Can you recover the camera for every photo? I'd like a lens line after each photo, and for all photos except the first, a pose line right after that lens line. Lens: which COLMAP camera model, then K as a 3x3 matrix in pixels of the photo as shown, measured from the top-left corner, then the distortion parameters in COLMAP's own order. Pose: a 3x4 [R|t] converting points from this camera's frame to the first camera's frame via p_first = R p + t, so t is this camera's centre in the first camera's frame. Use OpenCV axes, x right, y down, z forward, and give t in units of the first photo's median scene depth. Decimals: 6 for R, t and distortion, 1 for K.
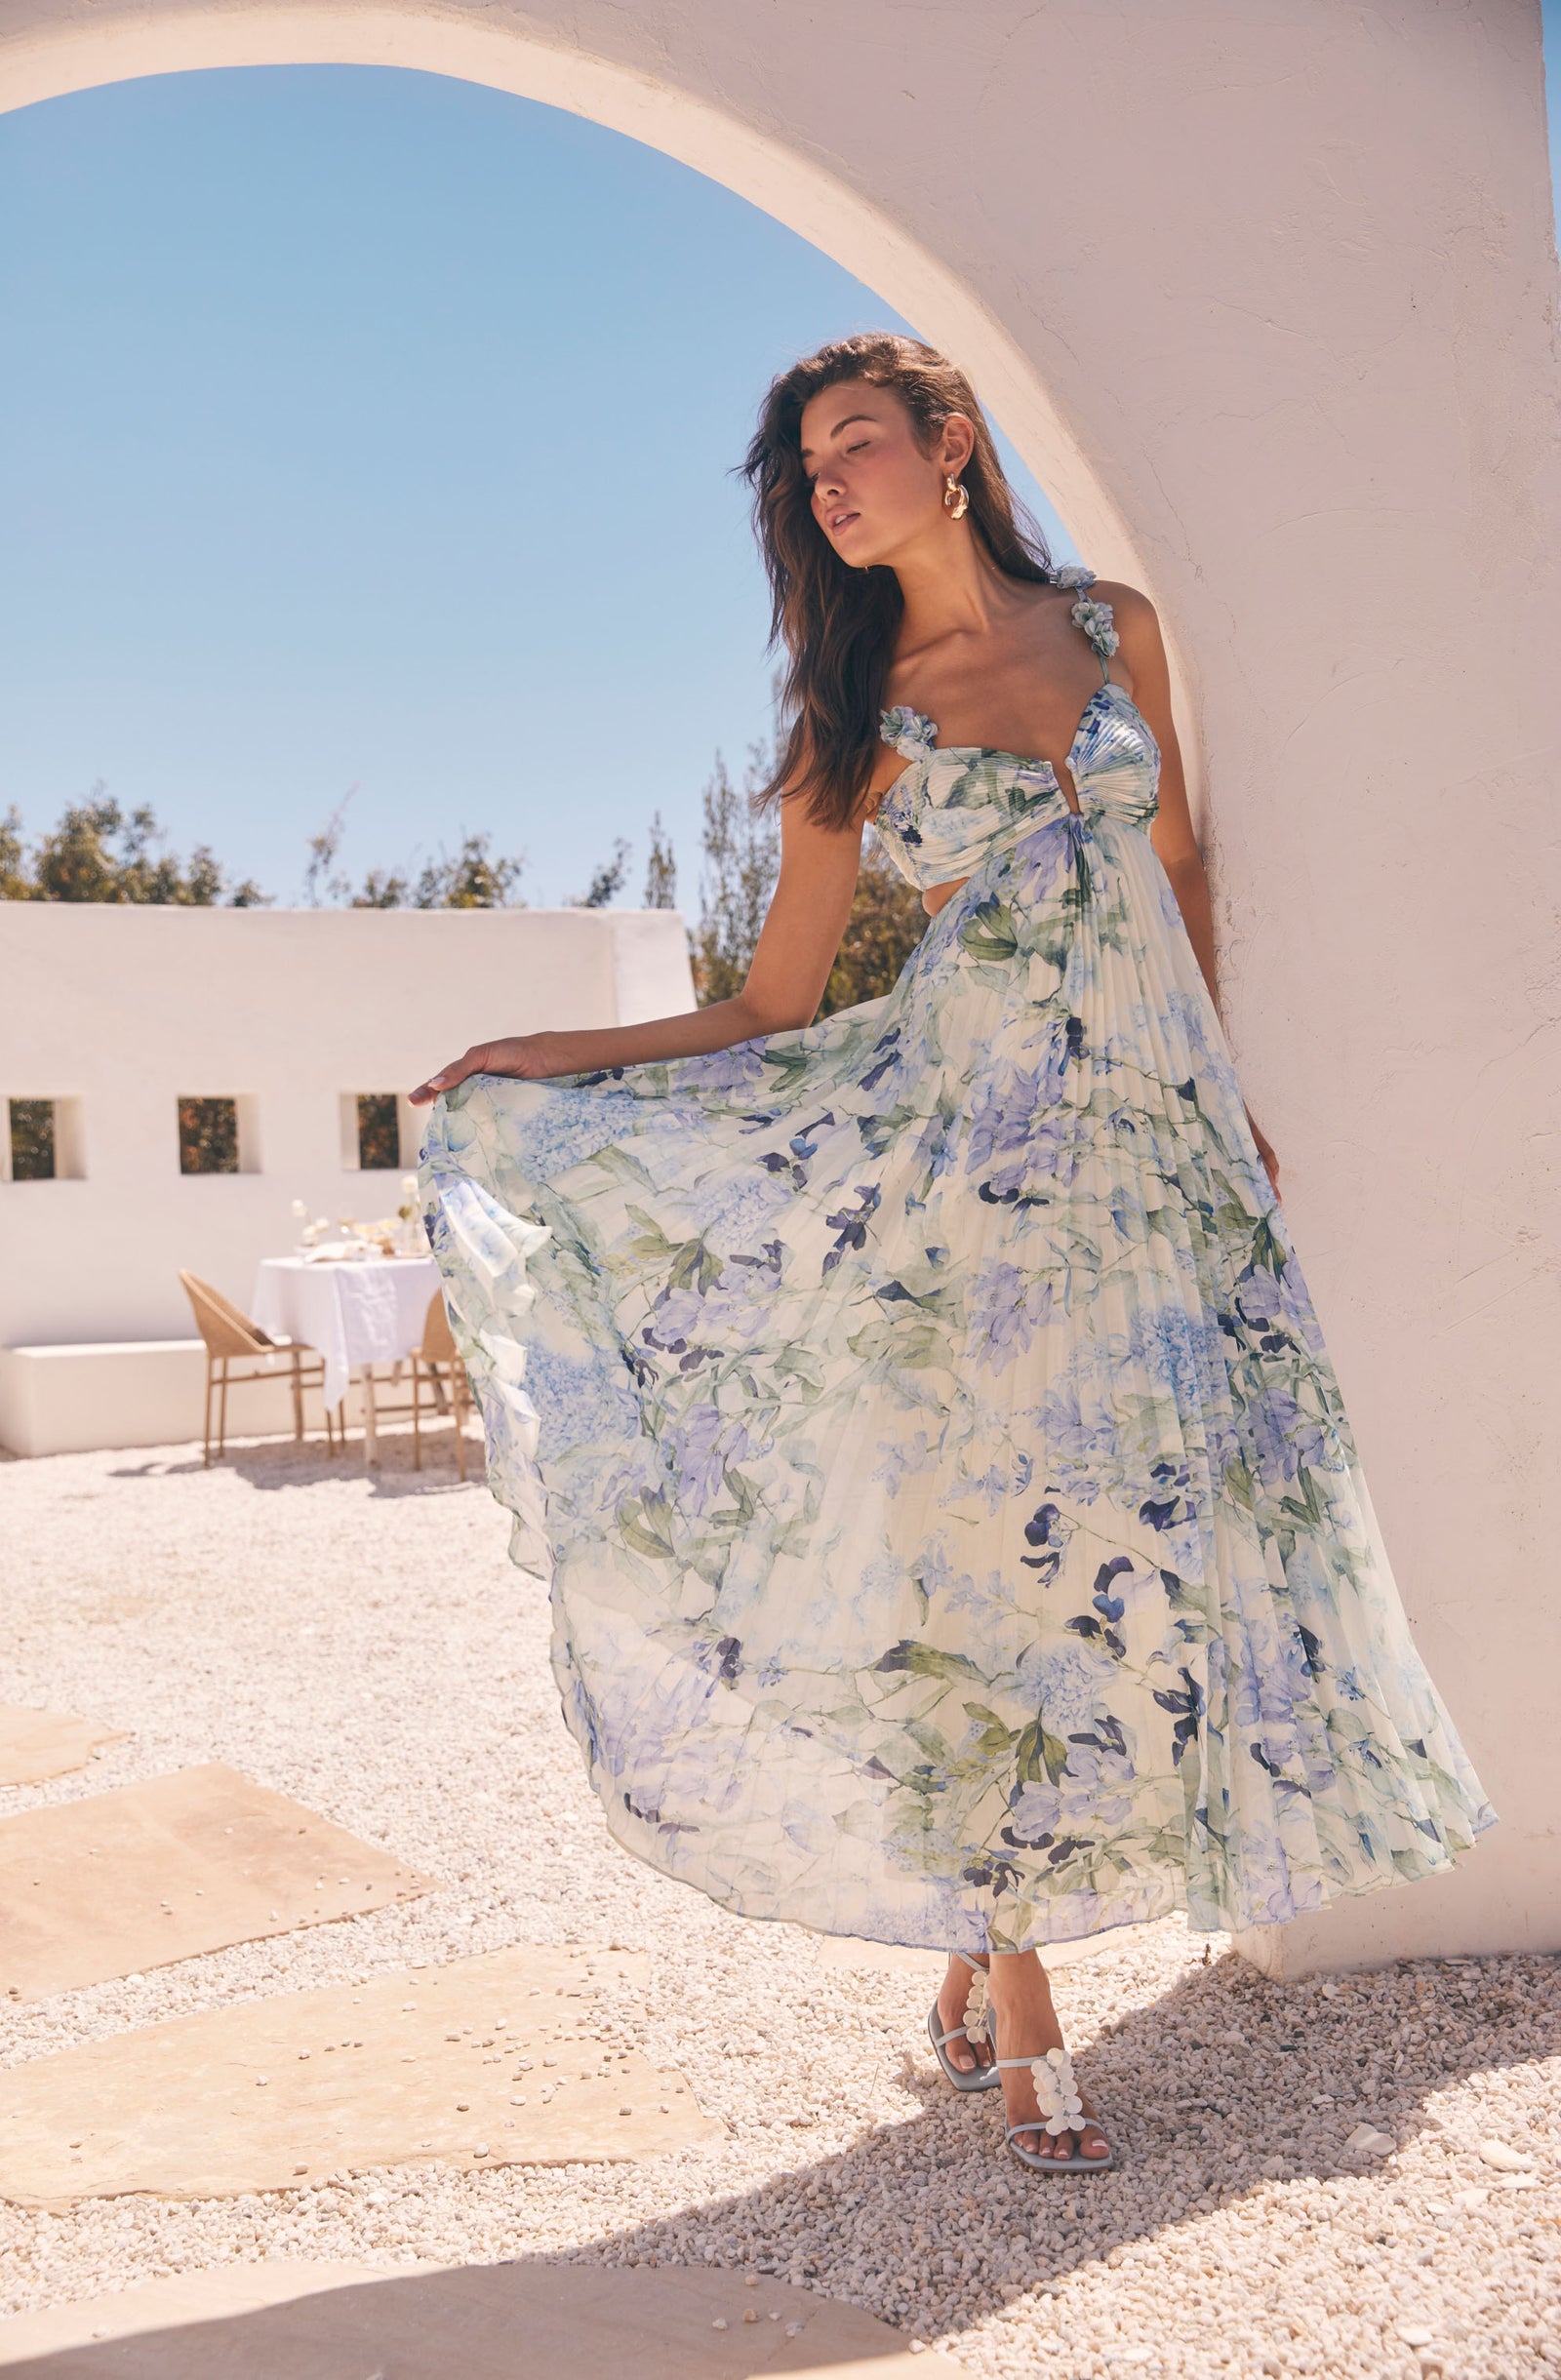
lens RADIAL K [[2363.3, 0, 780.5], [0, 2363.3, 1190.0], [0, 0, 1]] dist [0.007722, 0.031940]
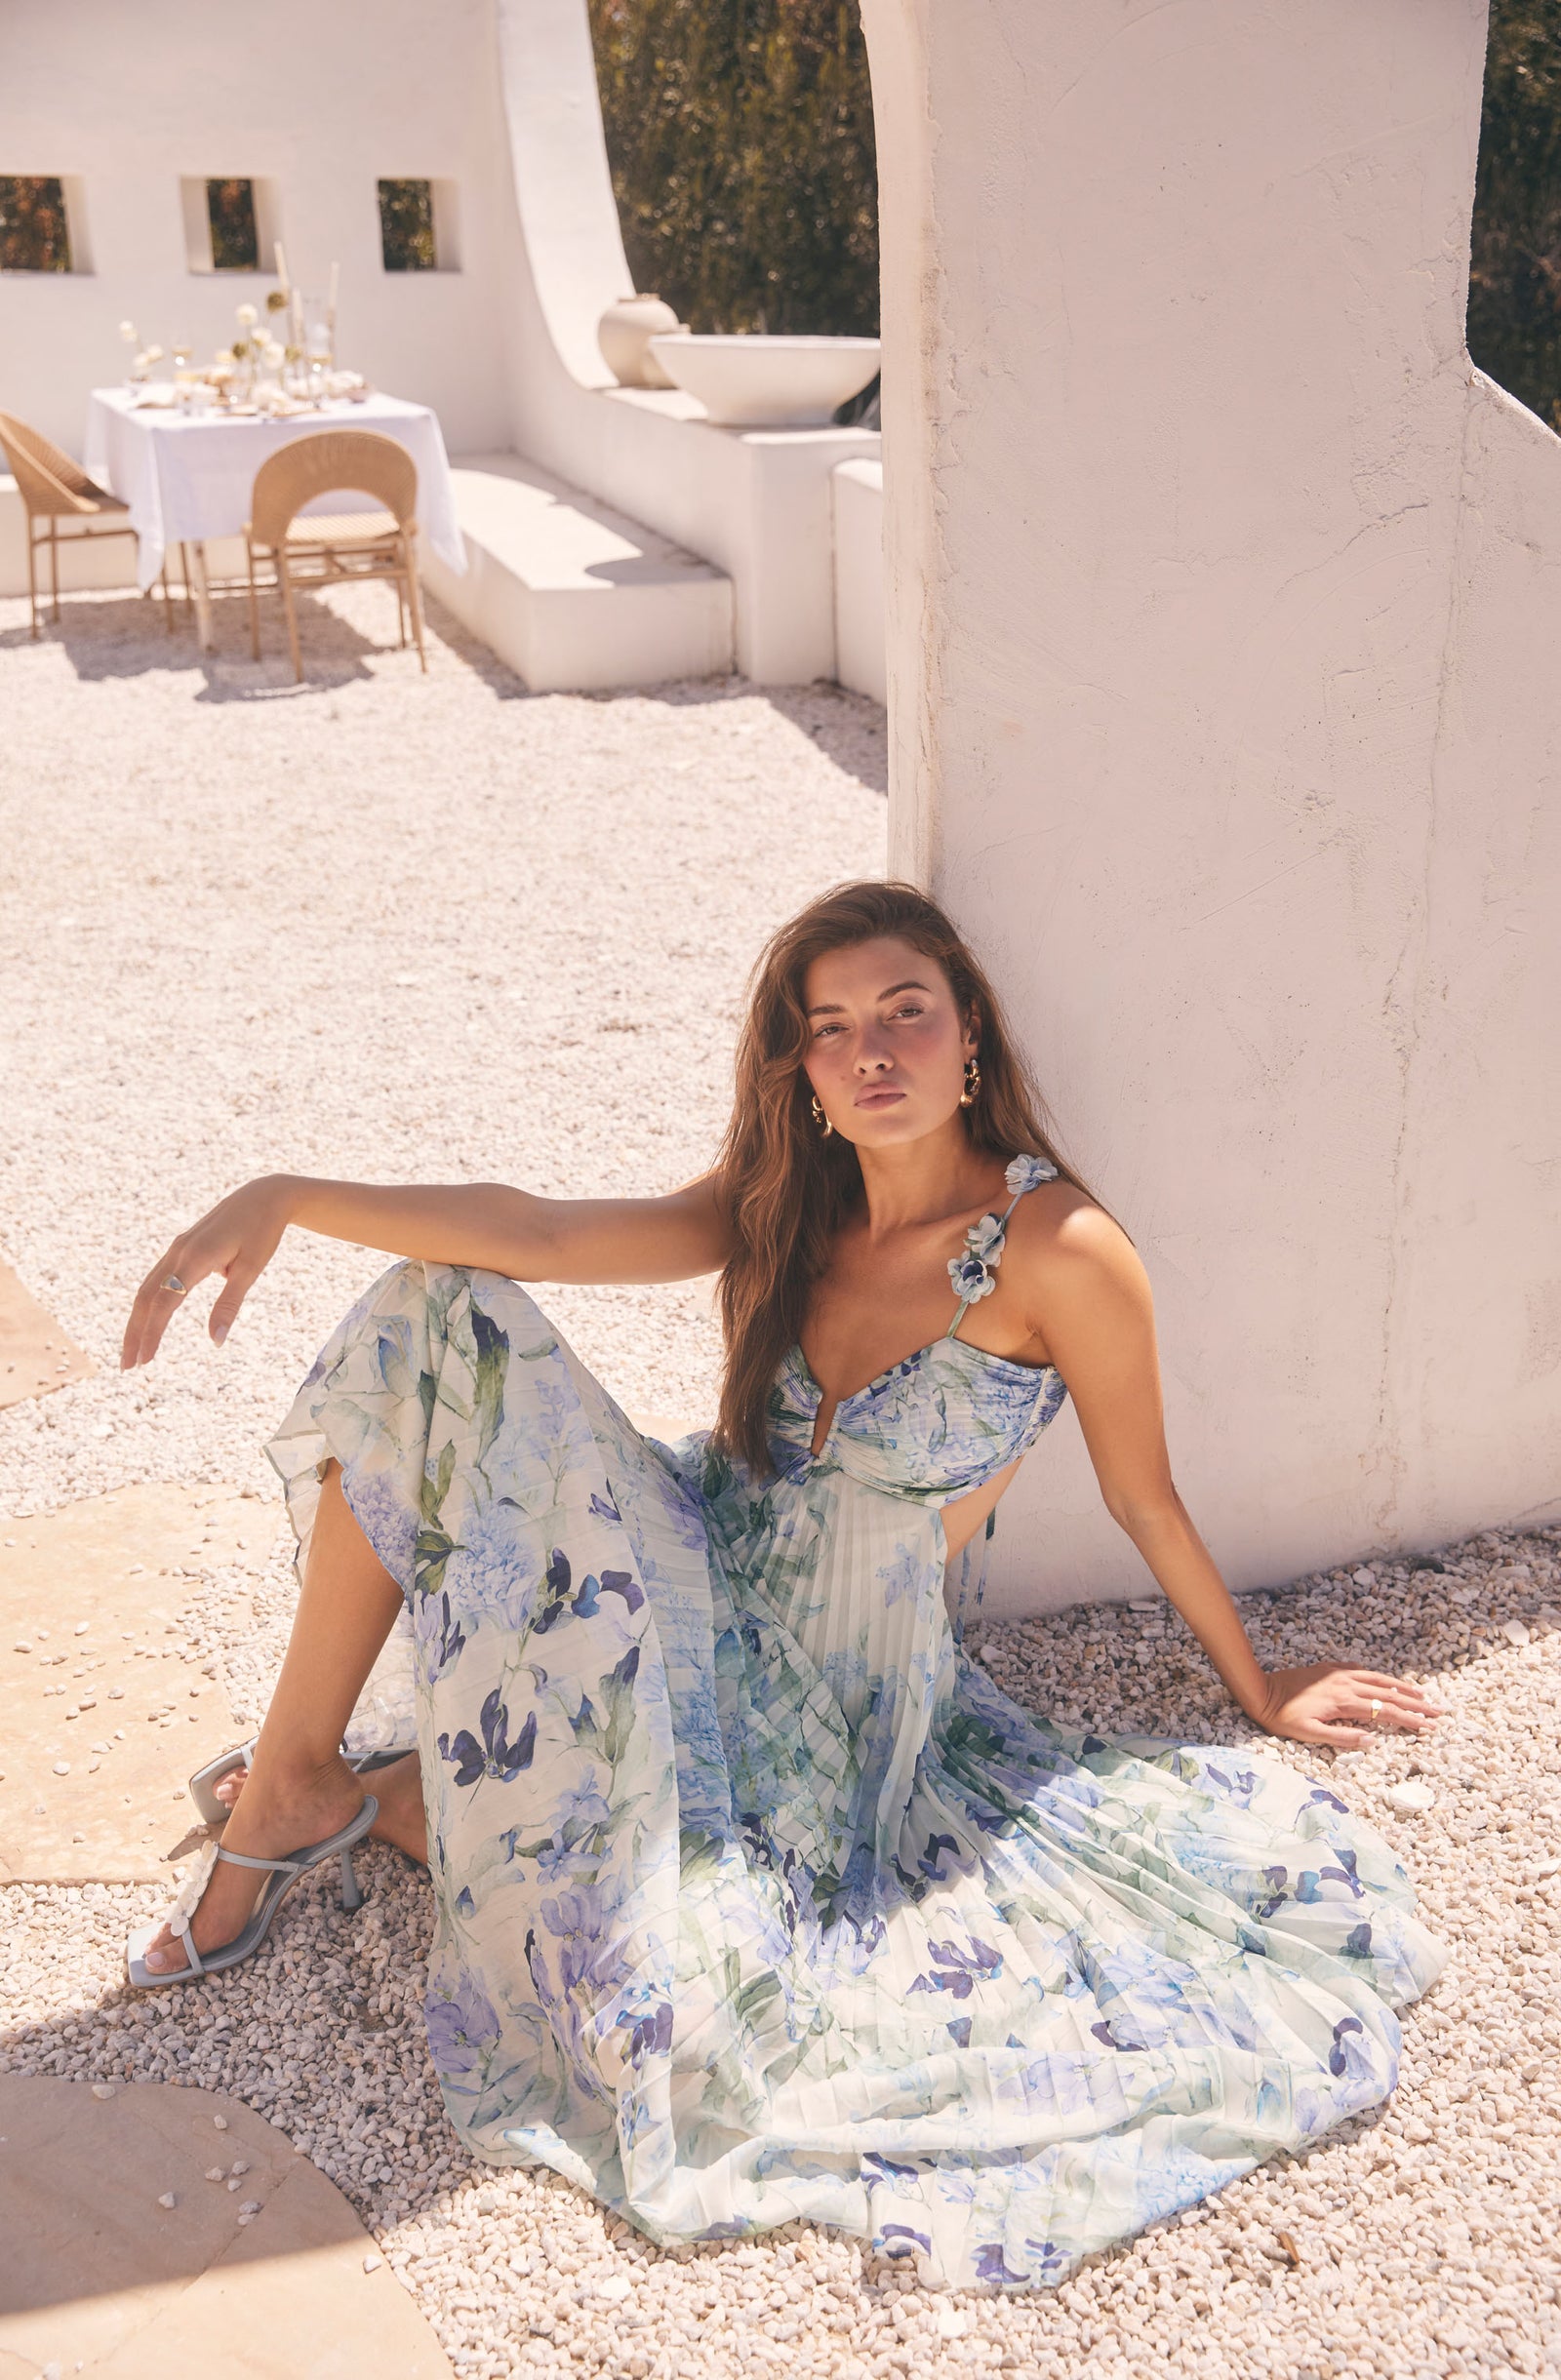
lens RADIAL K [[2363.3, 0, 780.5], [0, 2363.3, 1190.0], [0, 0, 1]] dist [0.007722, 0.031940]
pose [[0.999370, 0.026914, 0.023133, 0.055125], [-0.033616, 0.926879, 0.373851, -0.066206], [-0.011380, -0.374393, 0.927200, 0.103417]]
